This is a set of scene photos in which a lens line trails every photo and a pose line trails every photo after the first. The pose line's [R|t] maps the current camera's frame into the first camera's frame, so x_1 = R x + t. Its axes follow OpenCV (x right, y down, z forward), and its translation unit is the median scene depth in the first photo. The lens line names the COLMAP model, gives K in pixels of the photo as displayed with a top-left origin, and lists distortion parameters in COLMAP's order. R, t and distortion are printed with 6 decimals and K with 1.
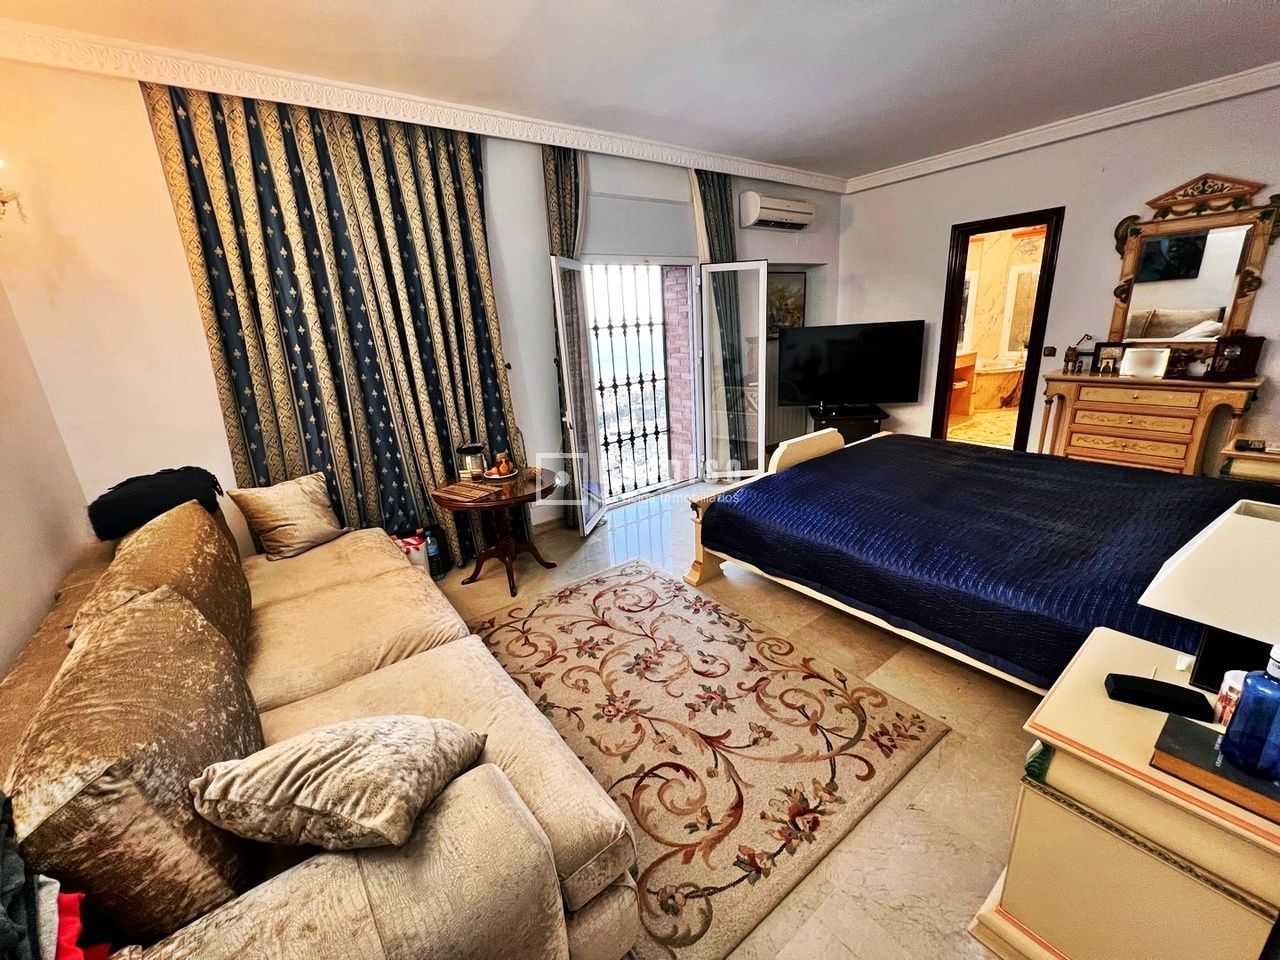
lens RADIAL K [[514.3, 0, 640.6], [0, 514.3, 477.5], [0, 0, 1]] dist [-0.001757, 0.000533]
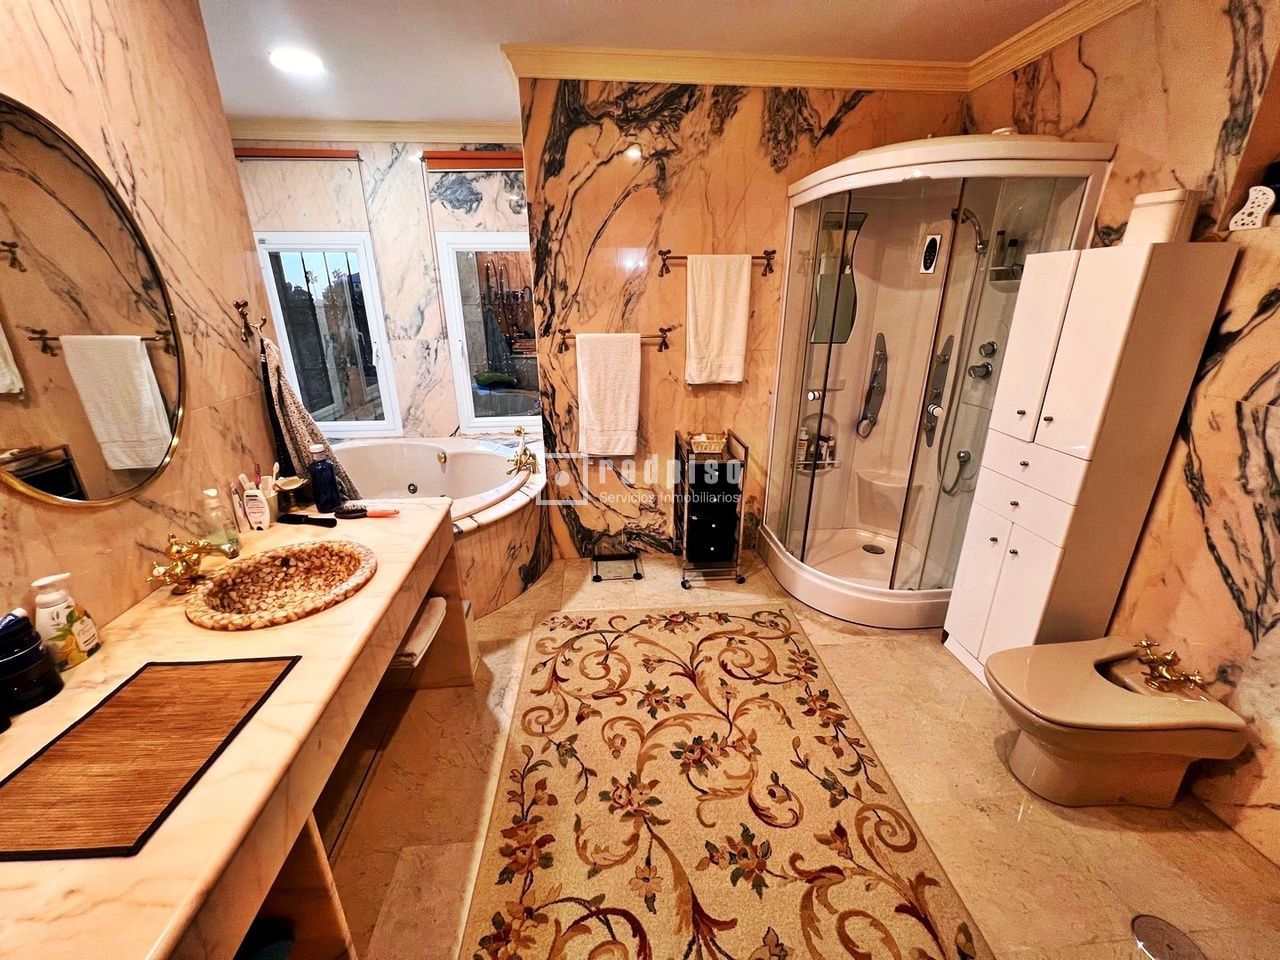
lens RADIAL K [[514.3, 0, 638.7], [0, 514.3, 479.5], [0, 0, 1]] dist [-0.001757, 0.000533]
pose [[0.837734, 0.235879, -0.492507, 0.236271], [-0.200678, 0.971769, 0.124068, -0.137212], [0.507868, -0.005101, 0.861420, 0.295349]]
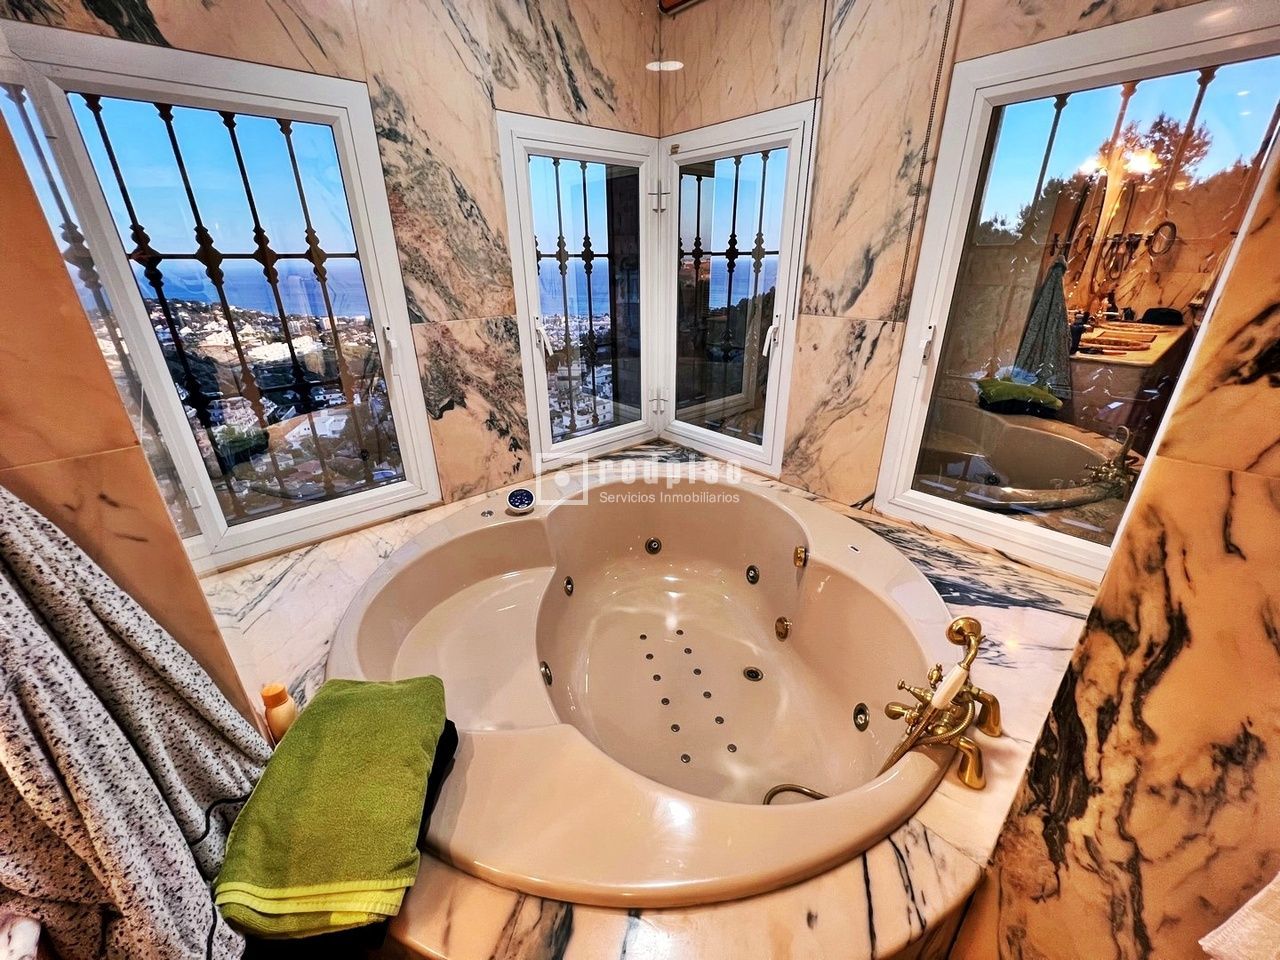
lens RADIAL K [[514.3, 0, 639.3], [0, 514.3, 479.7], [0, 0, 1]] dist [-0.001757, 0.000533]
pose [[0.055442, 0.448276, -0.892174, -0.461821], [-0.283647, 0.863805, 0.416395, -0.257077], [0.957325, 0.229977, 0.175043, 0.983023]]
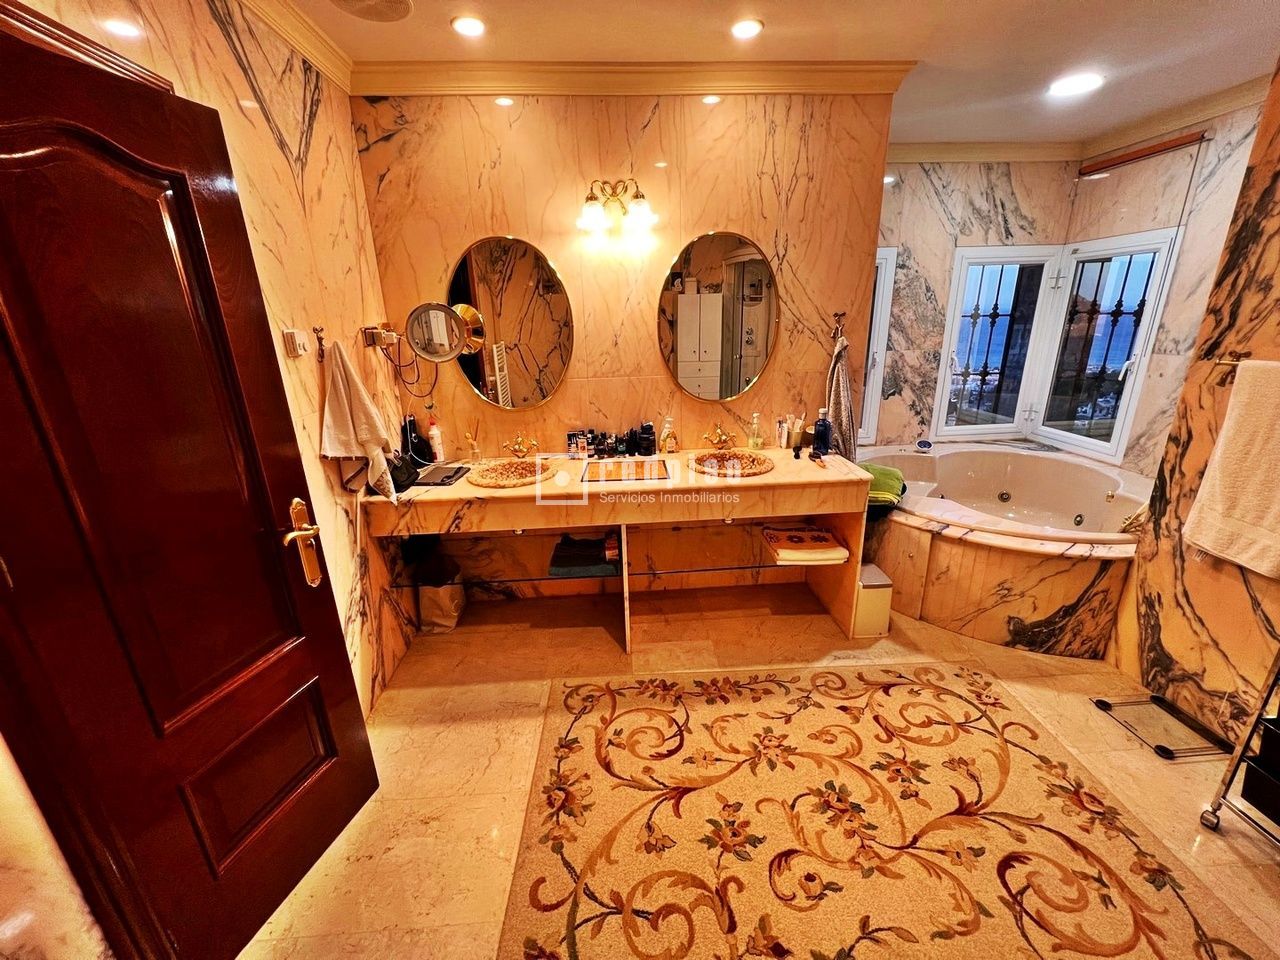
lens RADIAL K [[514.3, 0, 642.0], [0, 514.3, 479.3], [0, 0, 1]] dist [-0.001757, 0.000533]
pose [[-0.562082, 0.321286, -0.762128, 0.608246], [-0.183529, 0.850043, 0.493704, -0.360691], [0.806462, 0.417374, -0.418829, 0.954699]]
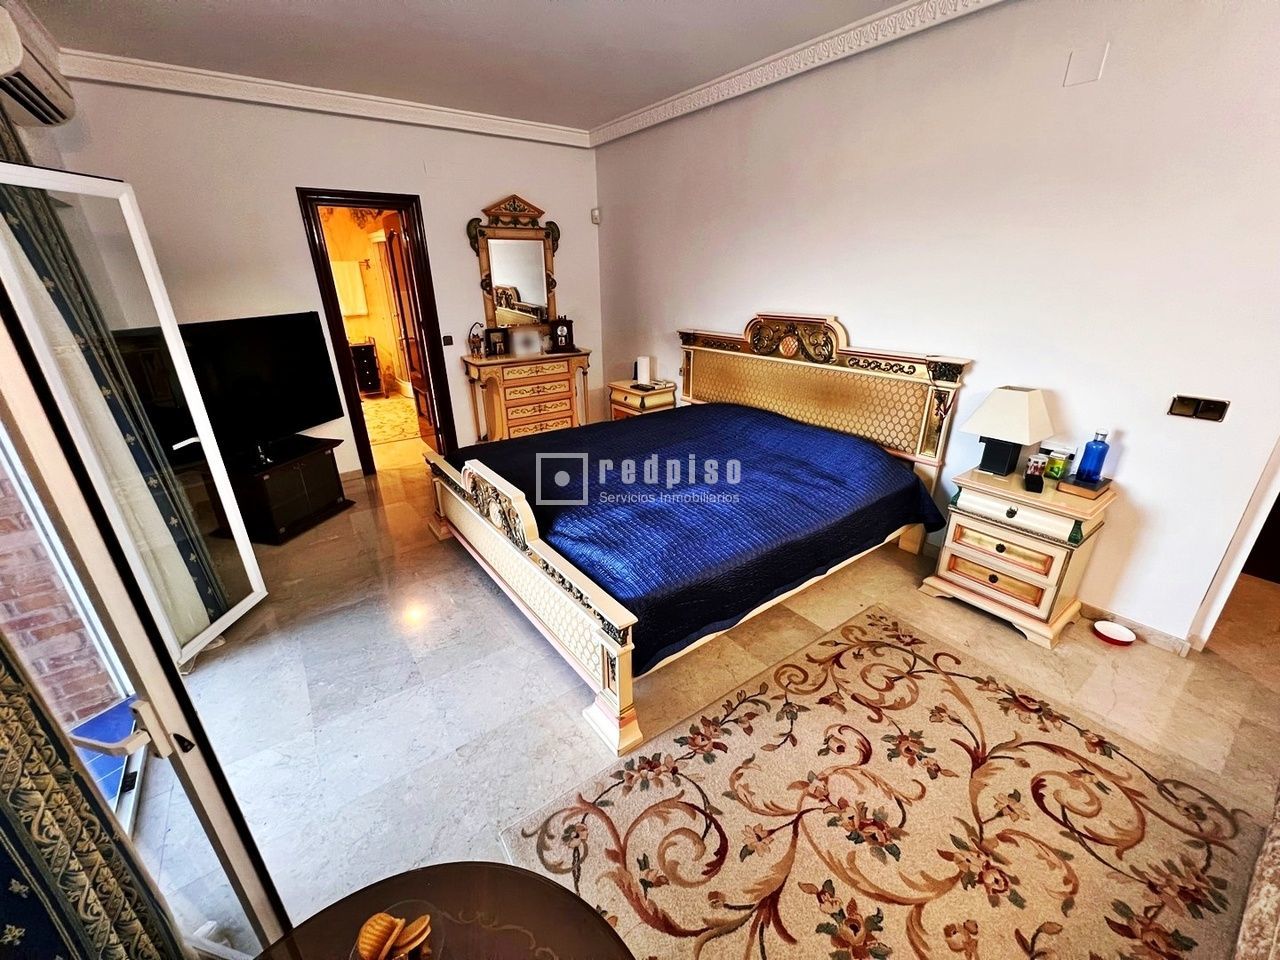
lens RADIAL K [[514.3, 0, 636.2], [0, 514.3, 476.4], [0, 0, 1]] dist [-0.001757, 0.000533]
pose [[0.024722, -0.312850, 0.949481, -0.524984], [0.302303, 0.907645, 0.291194, -0.358721], [-0.952891, 0.279832, 0.117015, 1.164334]]
